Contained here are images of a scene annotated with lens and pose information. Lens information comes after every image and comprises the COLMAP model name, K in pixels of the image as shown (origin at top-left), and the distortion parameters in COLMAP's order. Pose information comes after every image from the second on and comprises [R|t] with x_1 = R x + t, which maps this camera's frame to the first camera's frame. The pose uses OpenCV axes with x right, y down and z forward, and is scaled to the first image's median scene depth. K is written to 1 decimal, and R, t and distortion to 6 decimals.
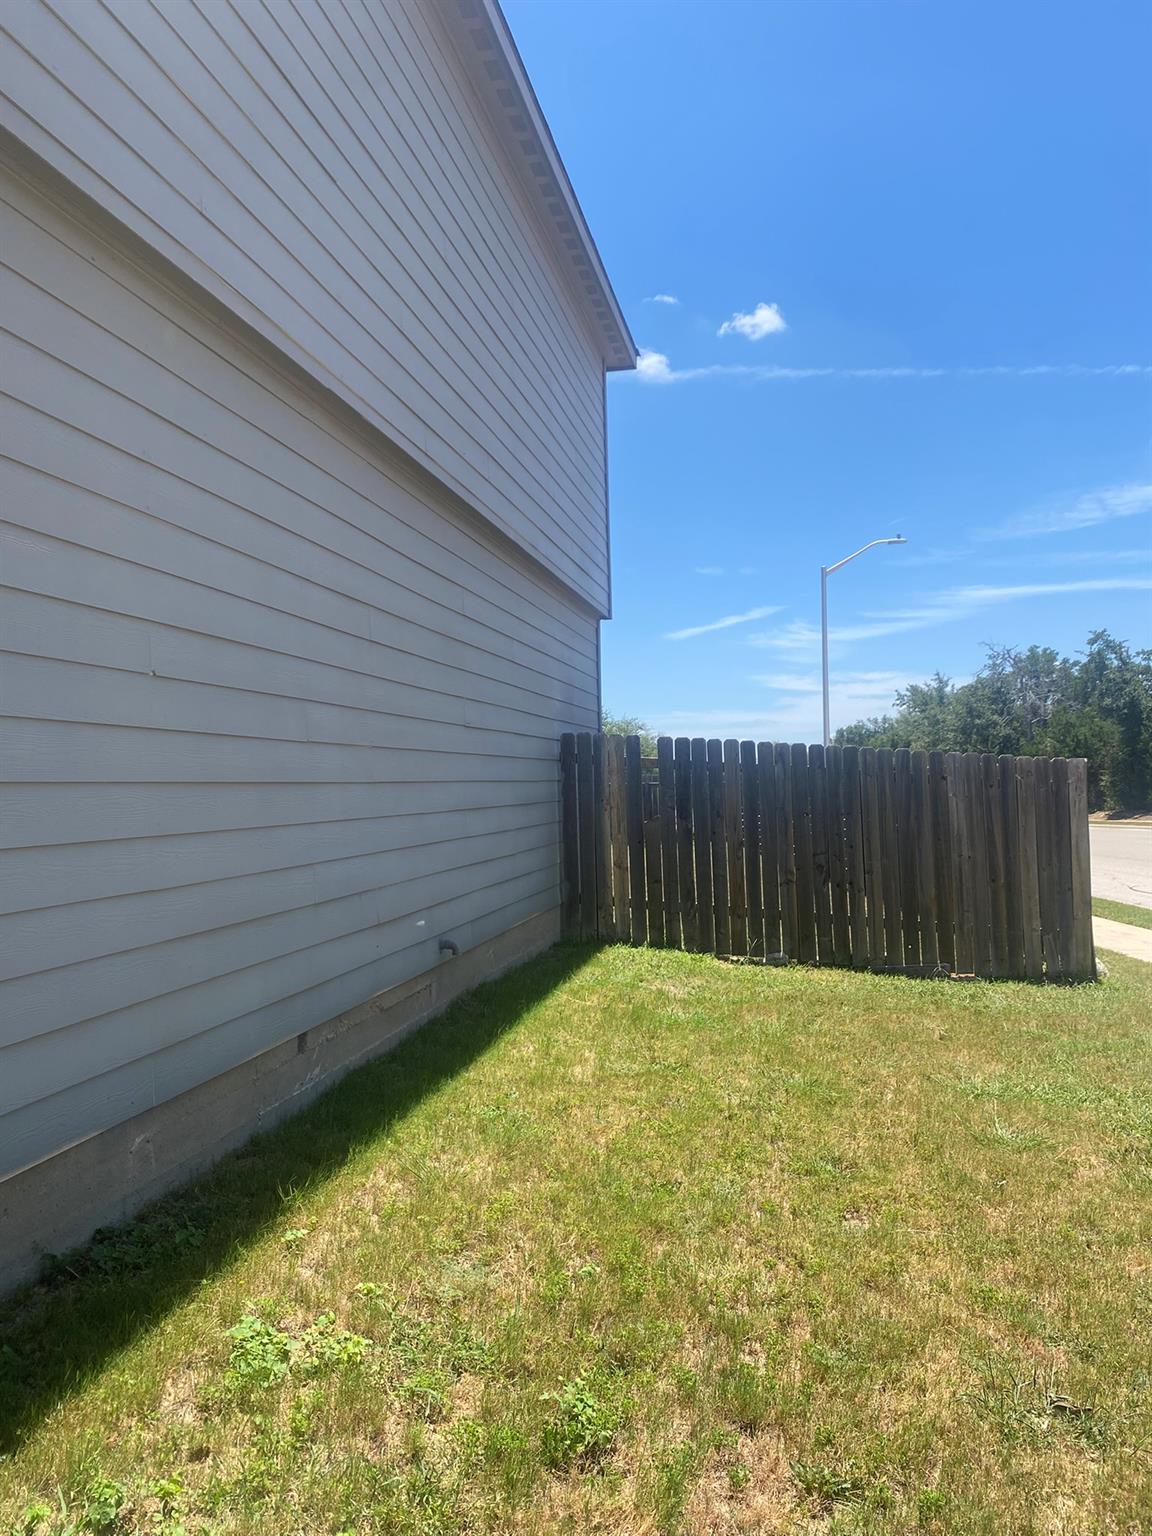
lens RADIAL K [[1164.9, 0, 584.1], [0, 1164.9, 720.0], [0, 0, 1]] dist [0.031035, -0.033946]
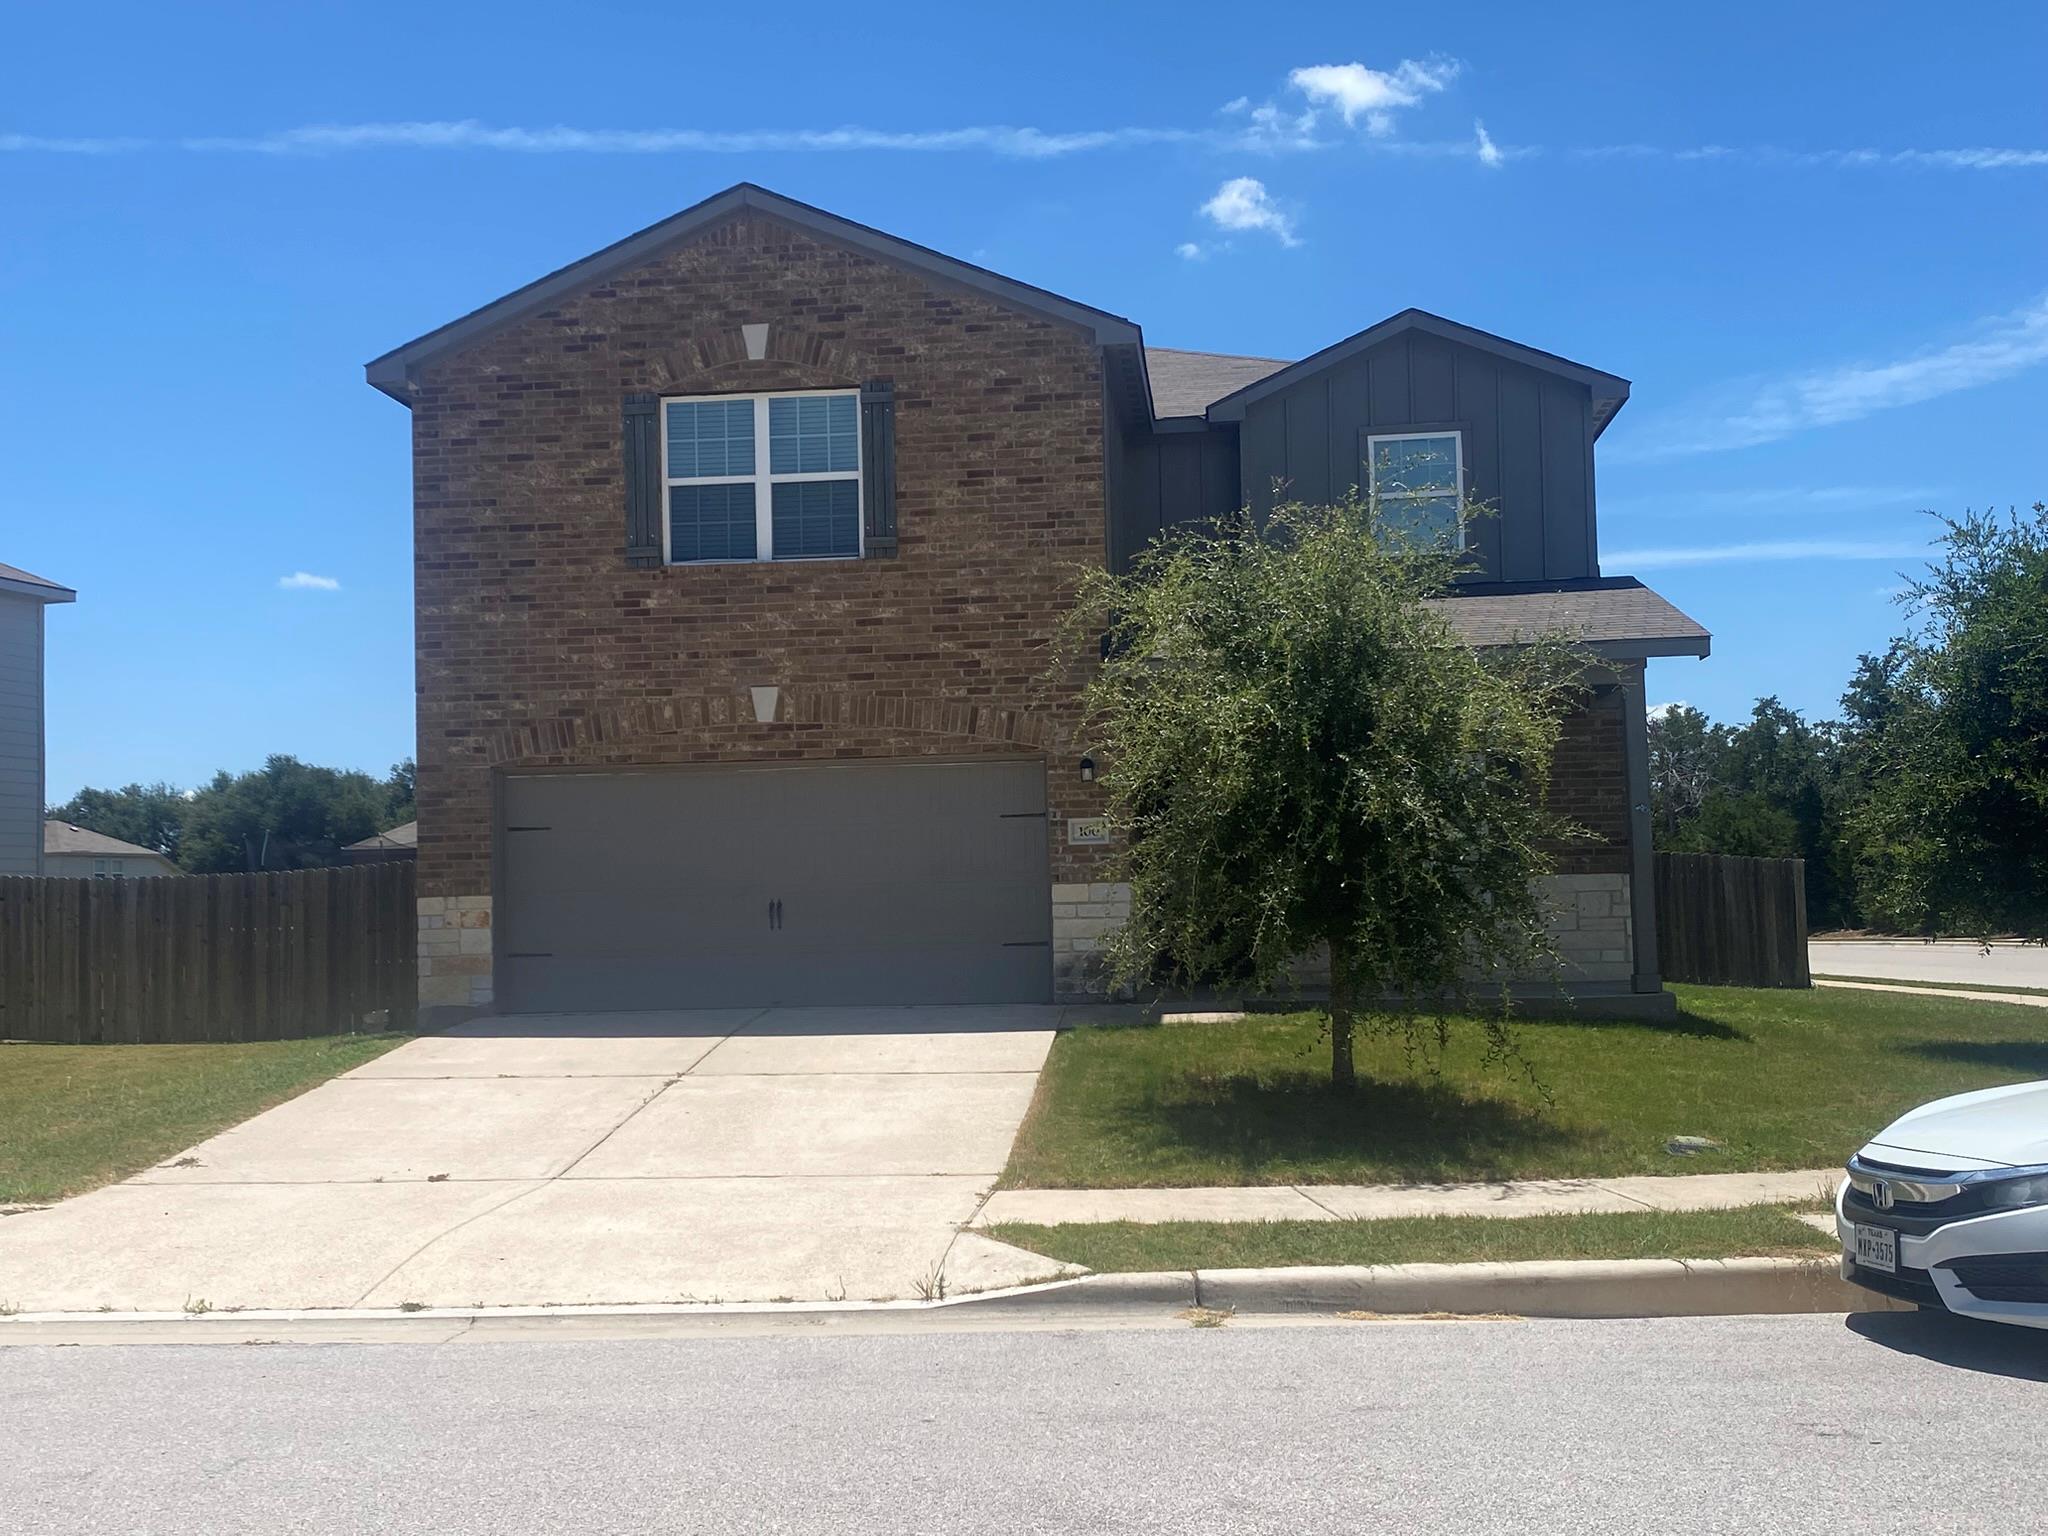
lens RADIAL K [[2129.2, 0, 1010.9], [0, 2129.2, 755.6], [0, 0, 1]] dist [-0.003592, 0.000000]
pose [[0.996418, -0.000614, 0.084564, -0.907571], [0.002271, 0.999807, -0.019507, -0.053563], [-0.084535, 0.019630, 0.996227, -1.835335]]
